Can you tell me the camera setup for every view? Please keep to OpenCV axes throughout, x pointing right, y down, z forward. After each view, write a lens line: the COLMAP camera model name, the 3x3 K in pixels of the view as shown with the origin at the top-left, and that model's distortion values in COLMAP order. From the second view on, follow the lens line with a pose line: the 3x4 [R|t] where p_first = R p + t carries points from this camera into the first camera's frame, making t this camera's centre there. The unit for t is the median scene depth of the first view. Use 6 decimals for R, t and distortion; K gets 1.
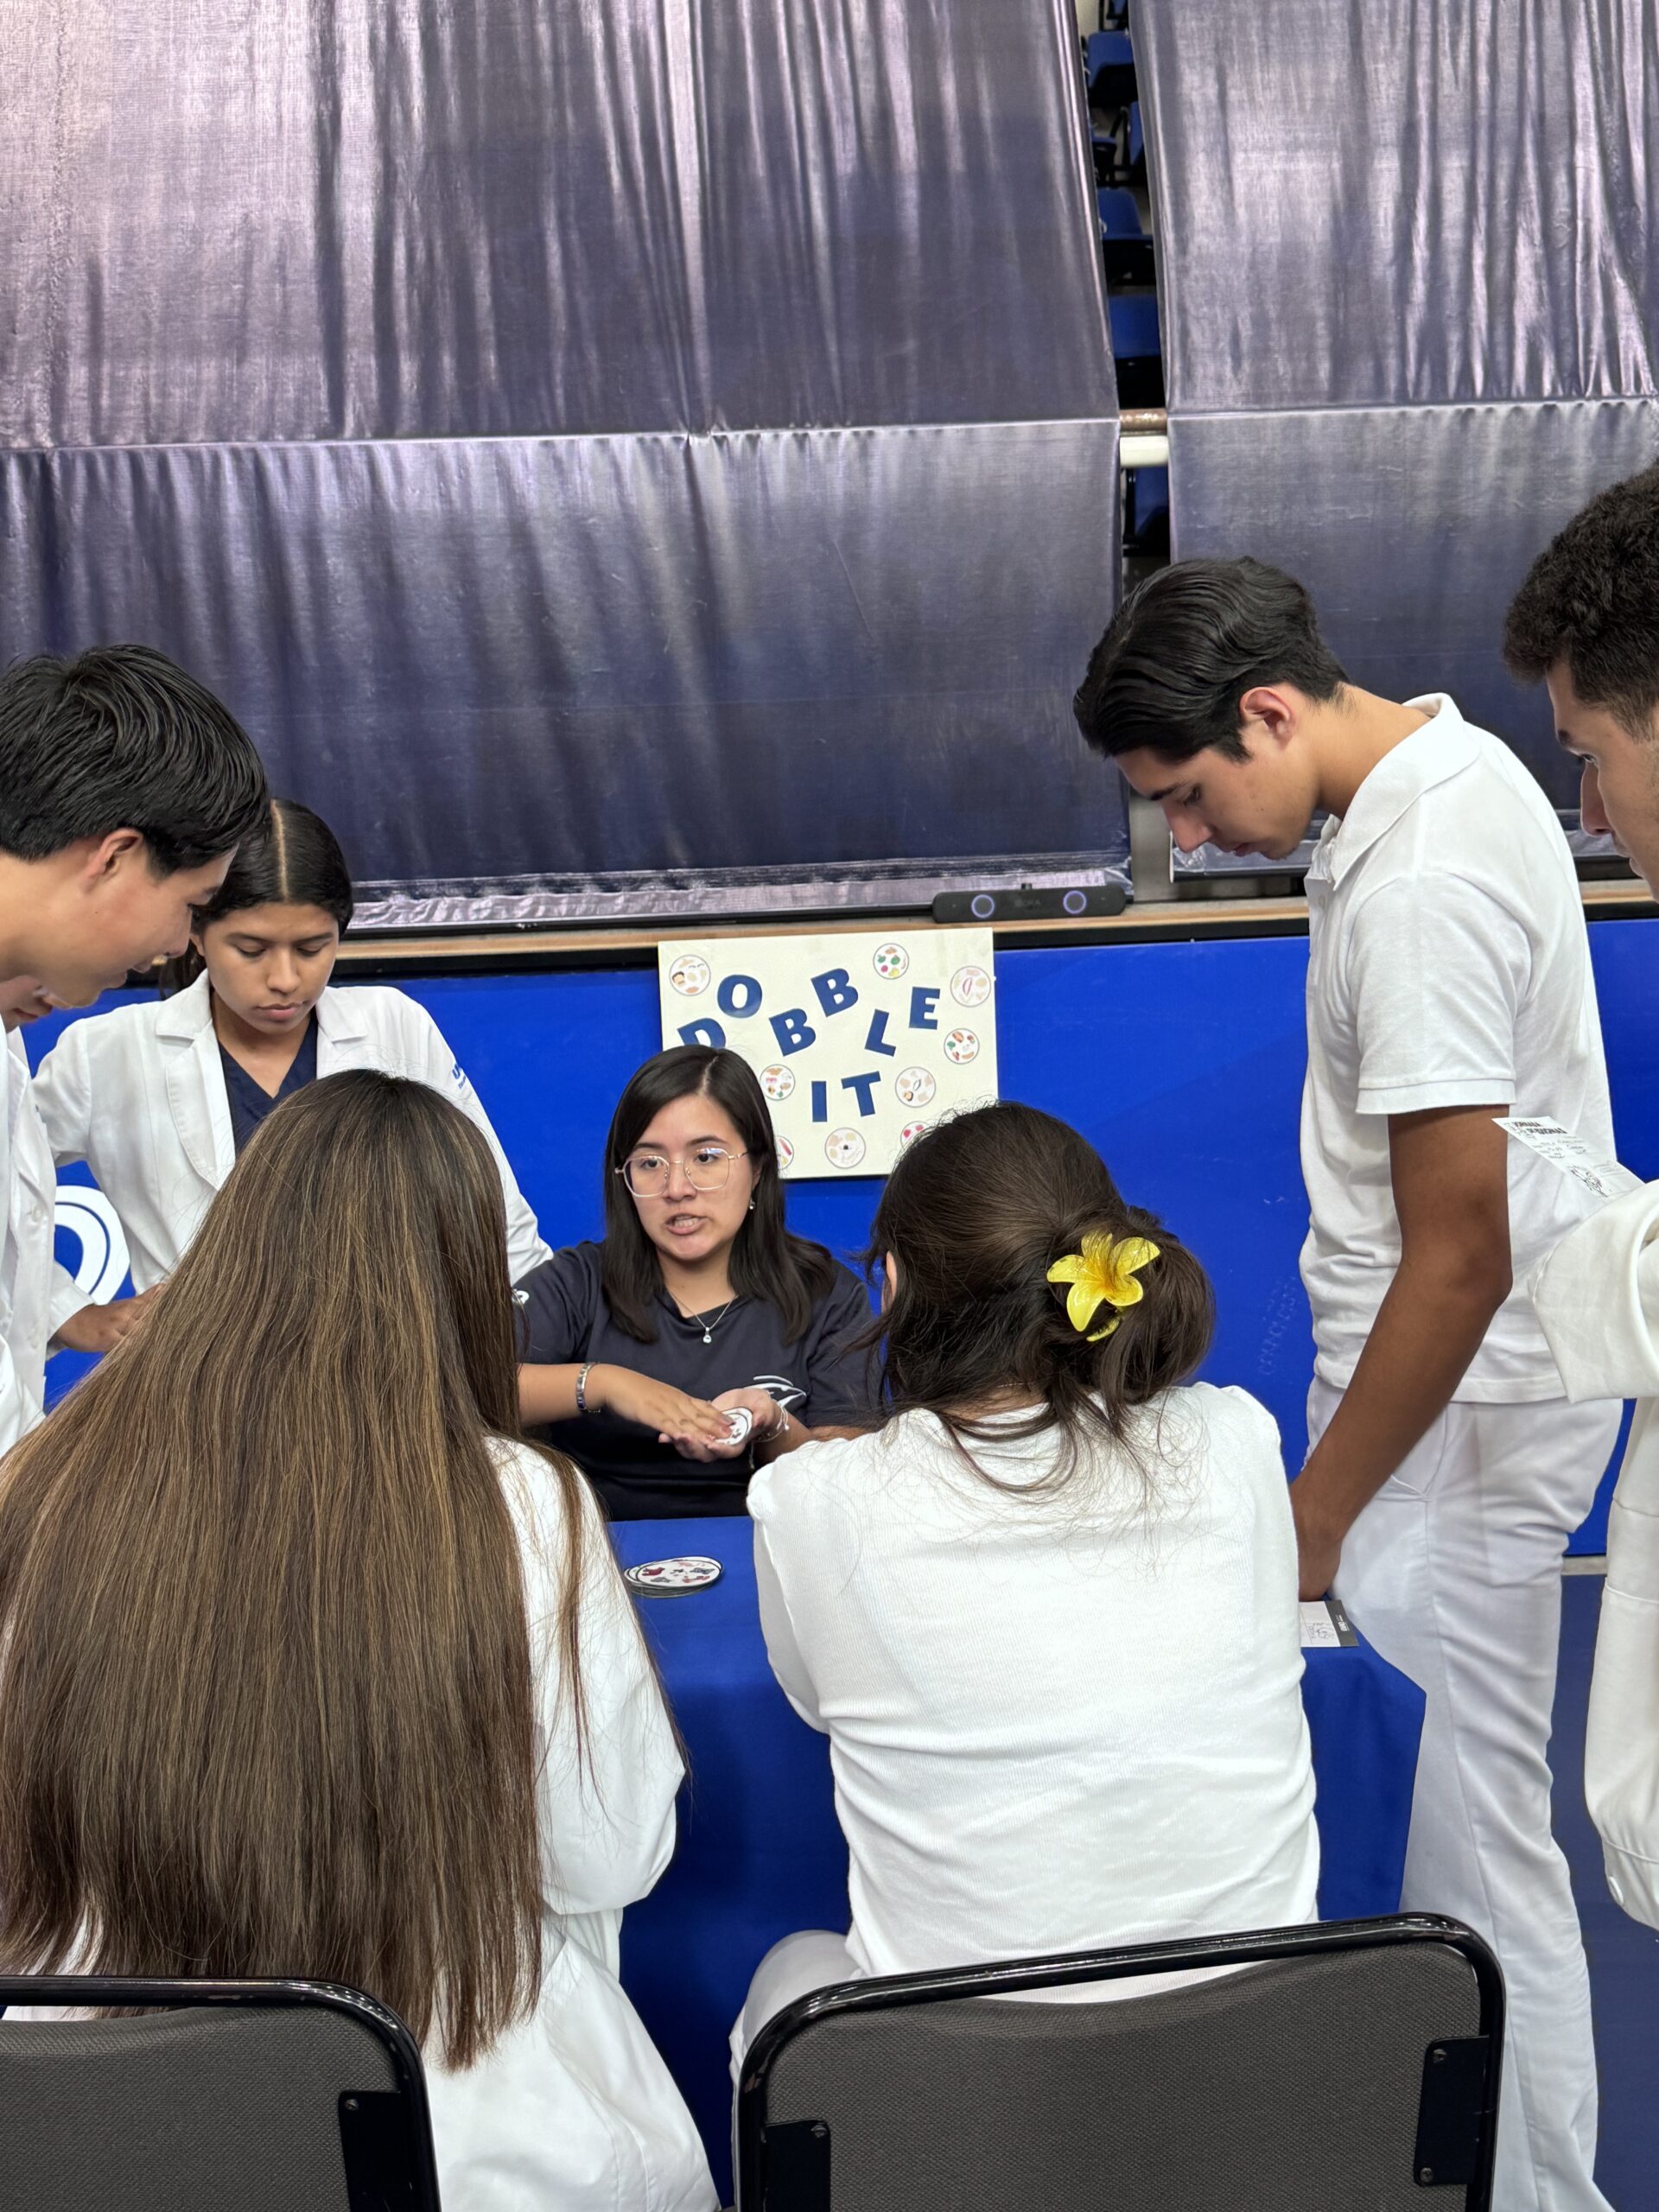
lens RADIAL K [[2310.9, 0, 829.5], [0, 2310.9, 1106.0], [0, 0, 1]] dist [0.064766, -0.408779]
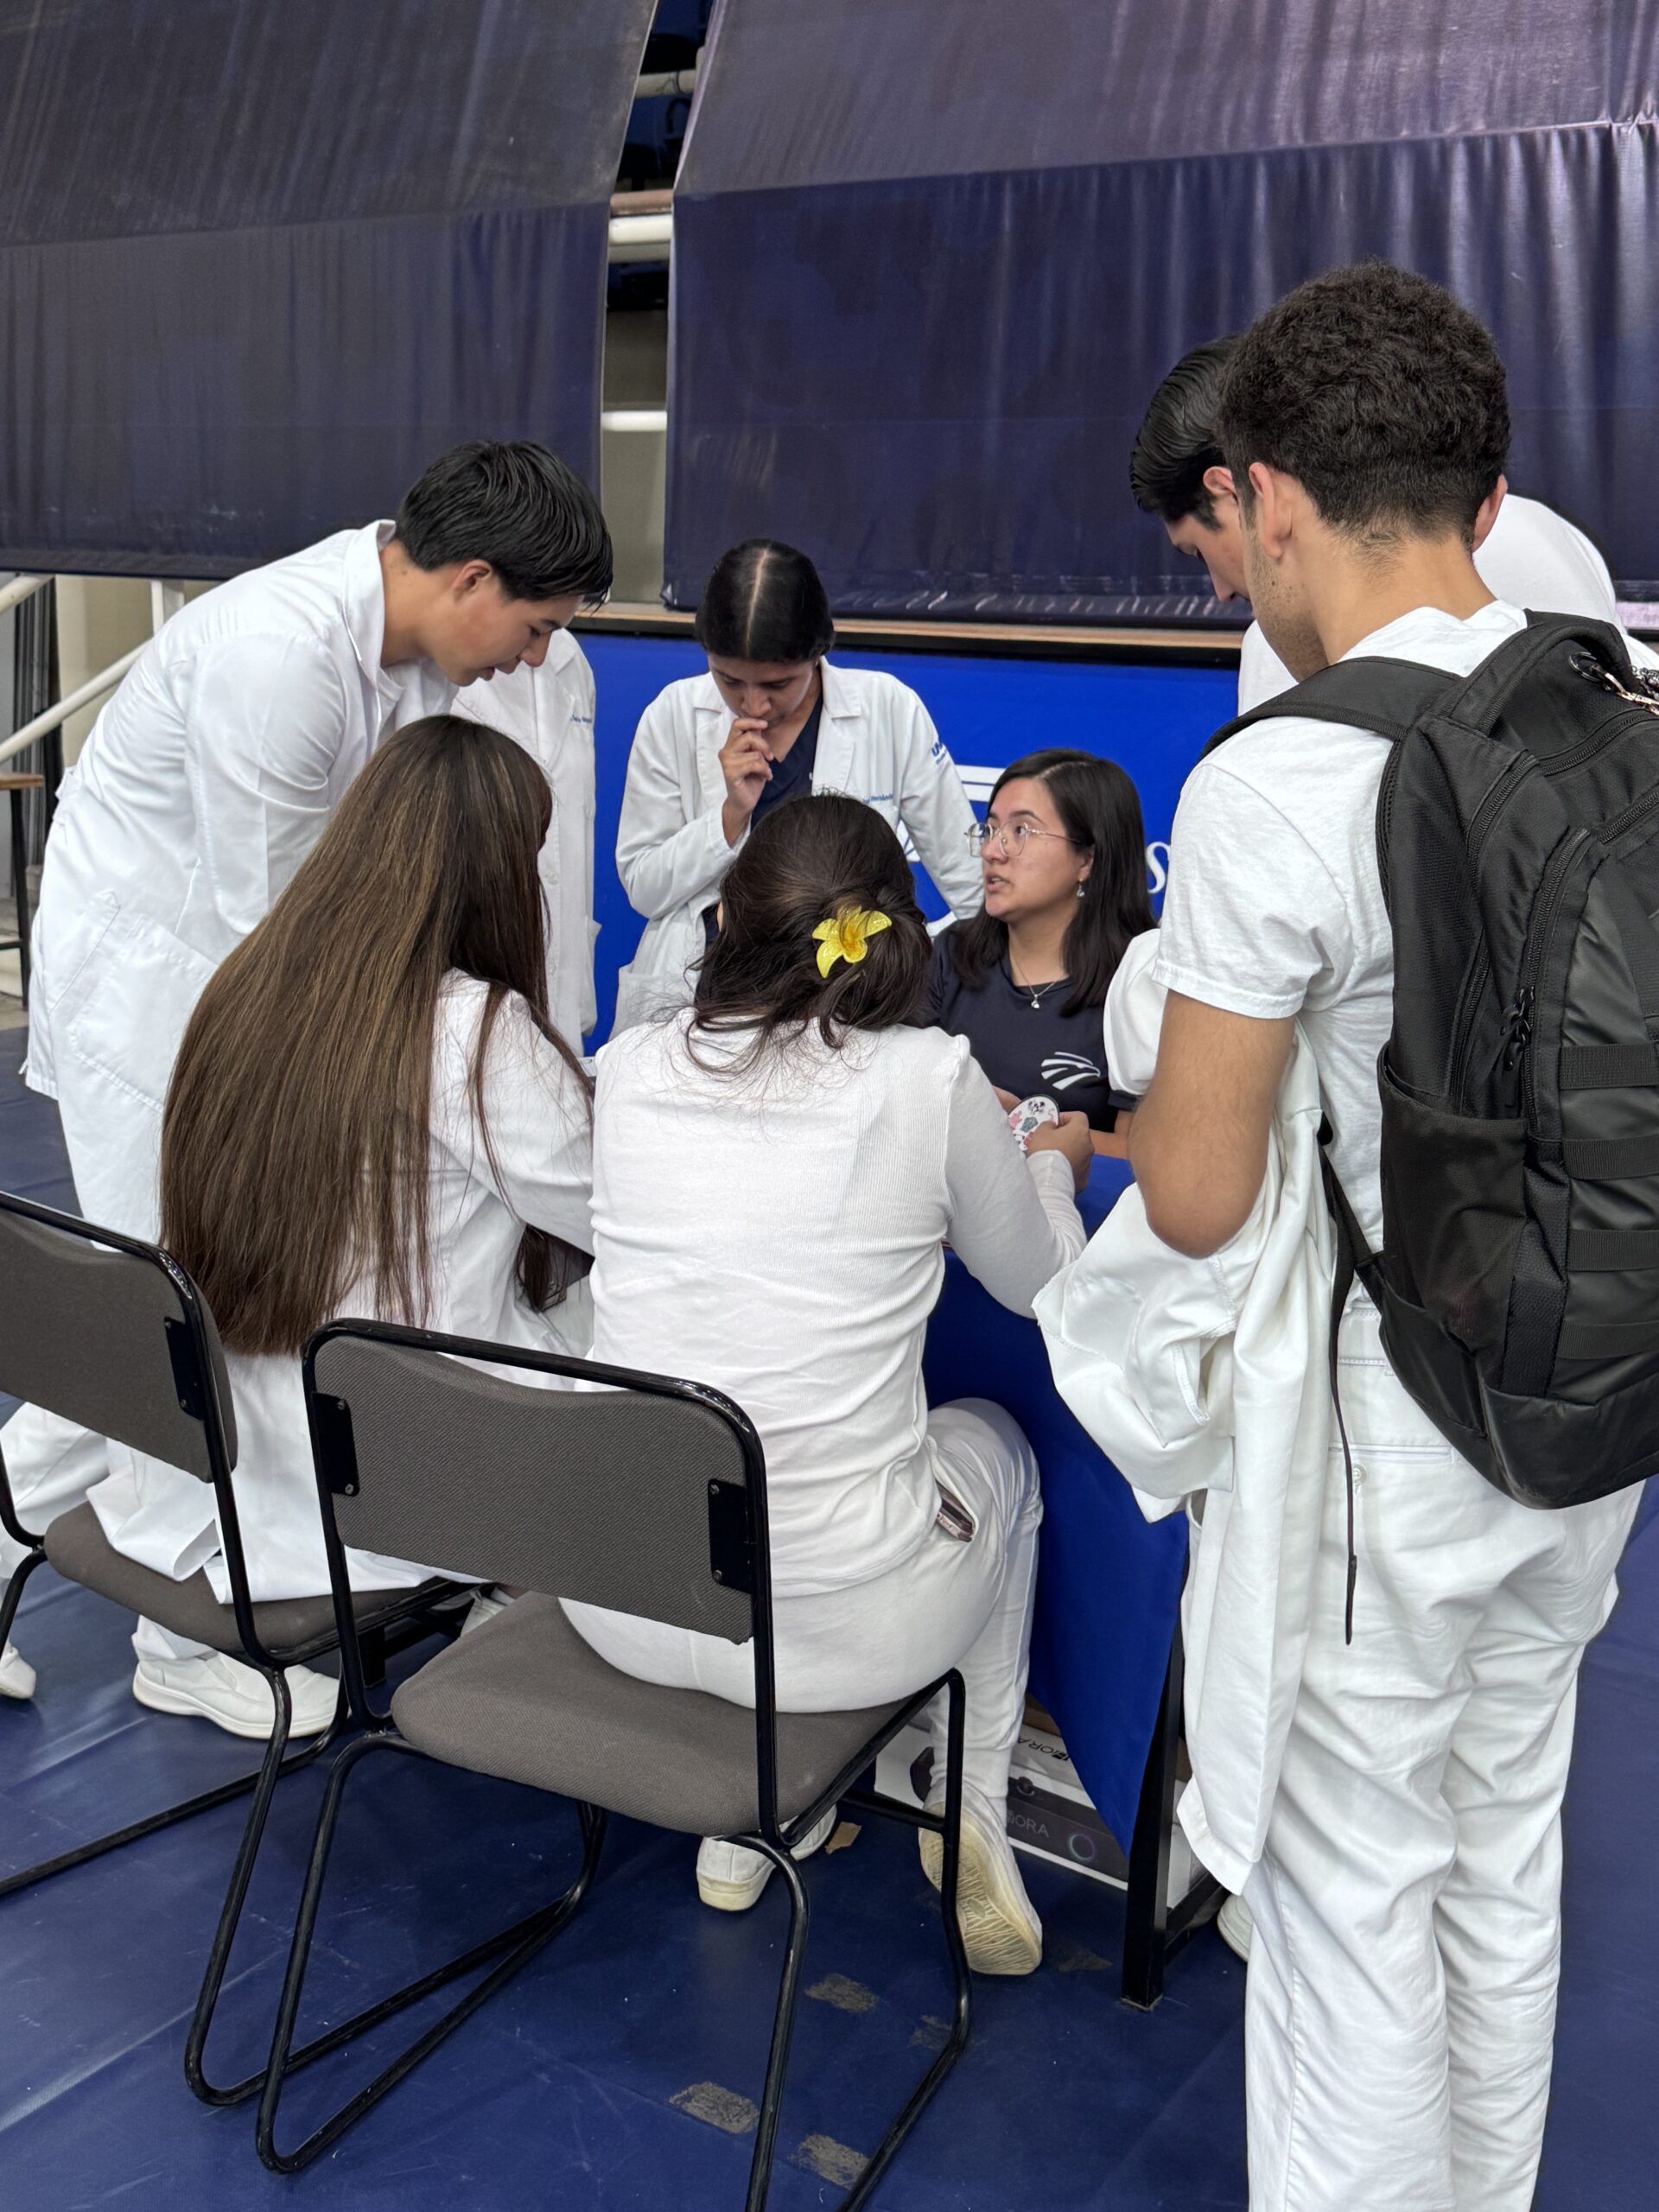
lens RADIAL K [[2310.9, 0, 829.5], [0, 2310.9, 1106.0], [0, 0, 1]] dist [0.064766, -0.408779]
pose [[0.779607, 0.180073, -0.599823, 0.922681], [-0.091758, 0.980278, 0.175030, -0.063264], [0.619511, -0.081416, 0.780754, -0.047483]]
